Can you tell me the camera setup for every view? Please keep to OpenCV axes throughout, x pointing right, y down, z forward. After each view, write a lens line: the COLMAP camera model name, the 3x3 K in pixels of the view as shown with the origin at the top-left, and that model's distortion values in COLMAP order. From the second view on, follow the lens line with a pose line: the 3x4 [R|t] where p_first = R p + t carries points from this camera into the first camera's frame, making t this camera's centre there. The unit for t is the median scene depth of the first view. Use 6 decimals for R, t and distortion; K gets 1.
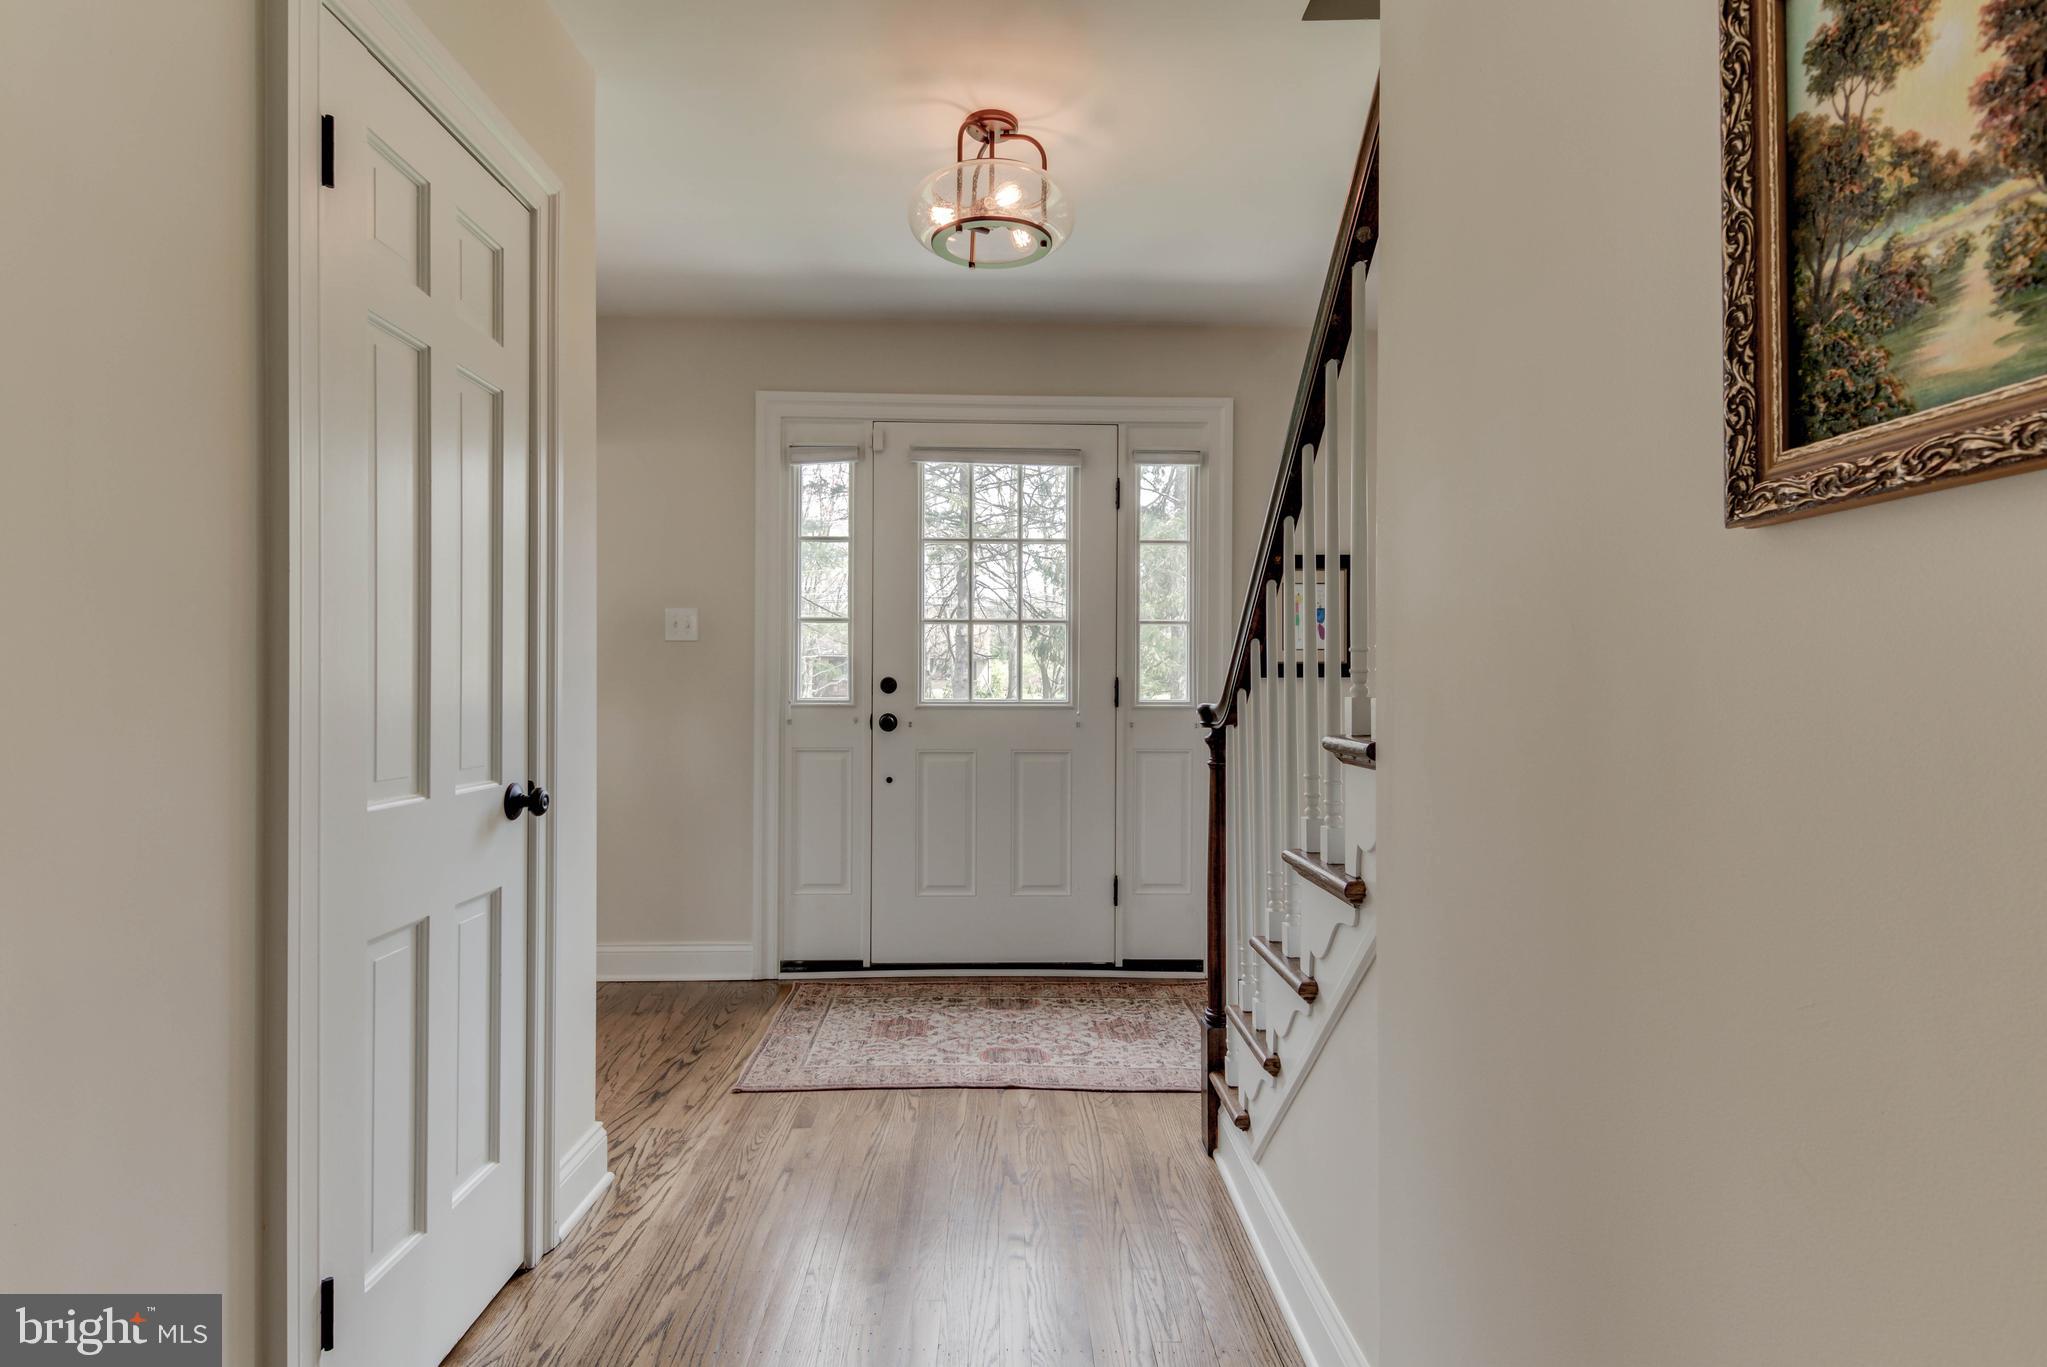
lens RADIAL K [[1028.7, 0, 1023.6], [0, 1028.7, 682.9], [0, 0, 1]] dist [0.010135, -0.002288]
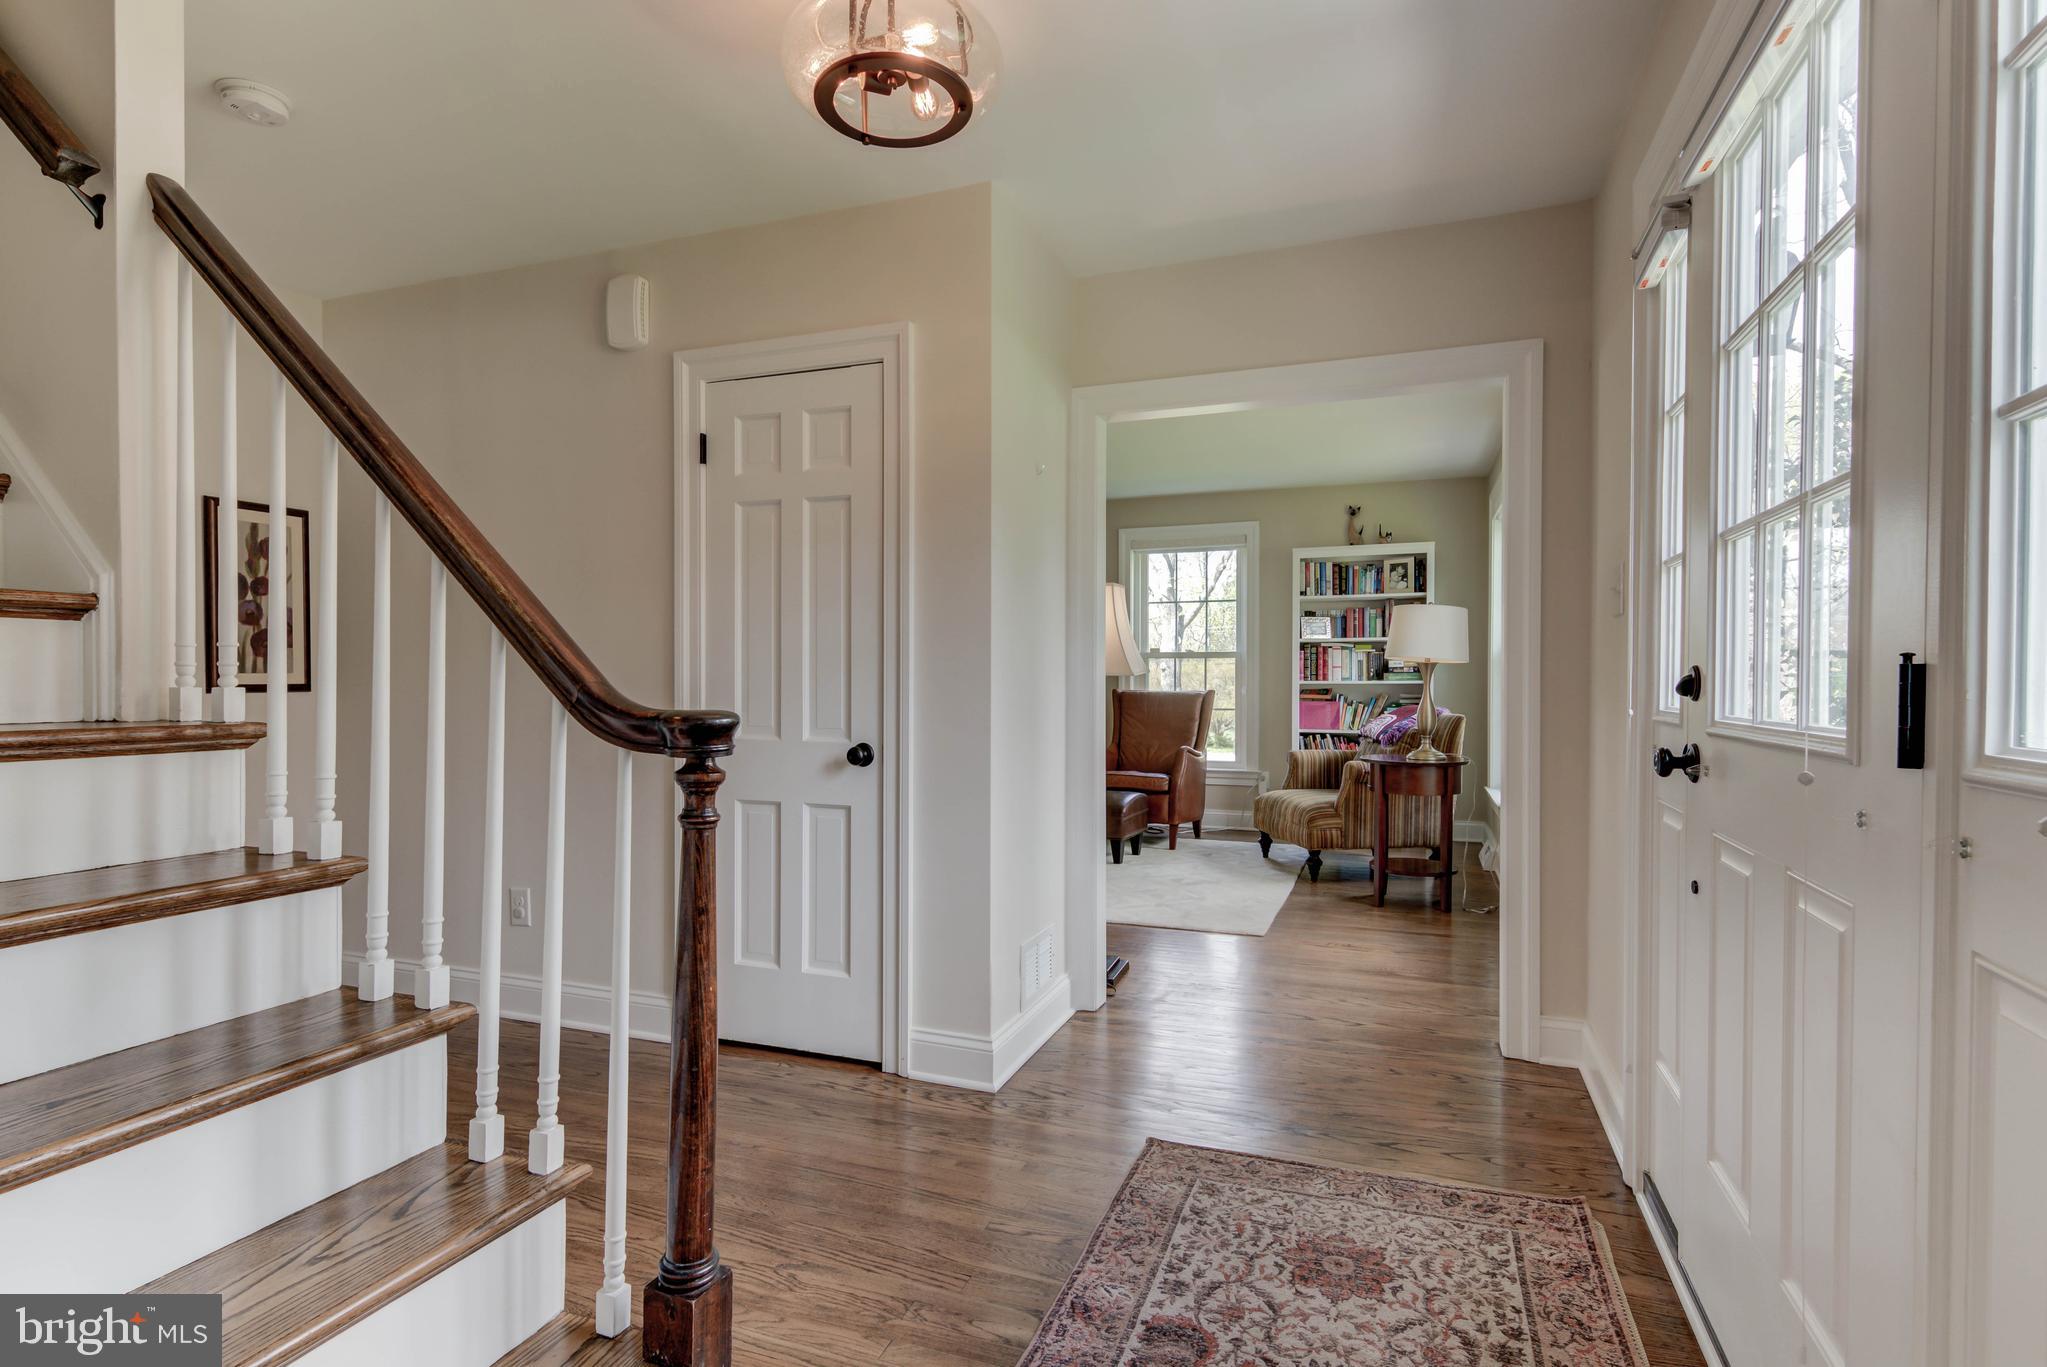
lens RADIAL K [[1028.7, 0, 1021.9], [0, 1028.7, 687.1], [0, 0, 1]] dist [0.010135, -0.002288]
pose [[-0.391843, 0.004033, -0.920023, 0.499016], [0.001207, 0.999992, 0.003869, 0.002726], [0.920031, 0.000406, -0.391845, 1.082754]]
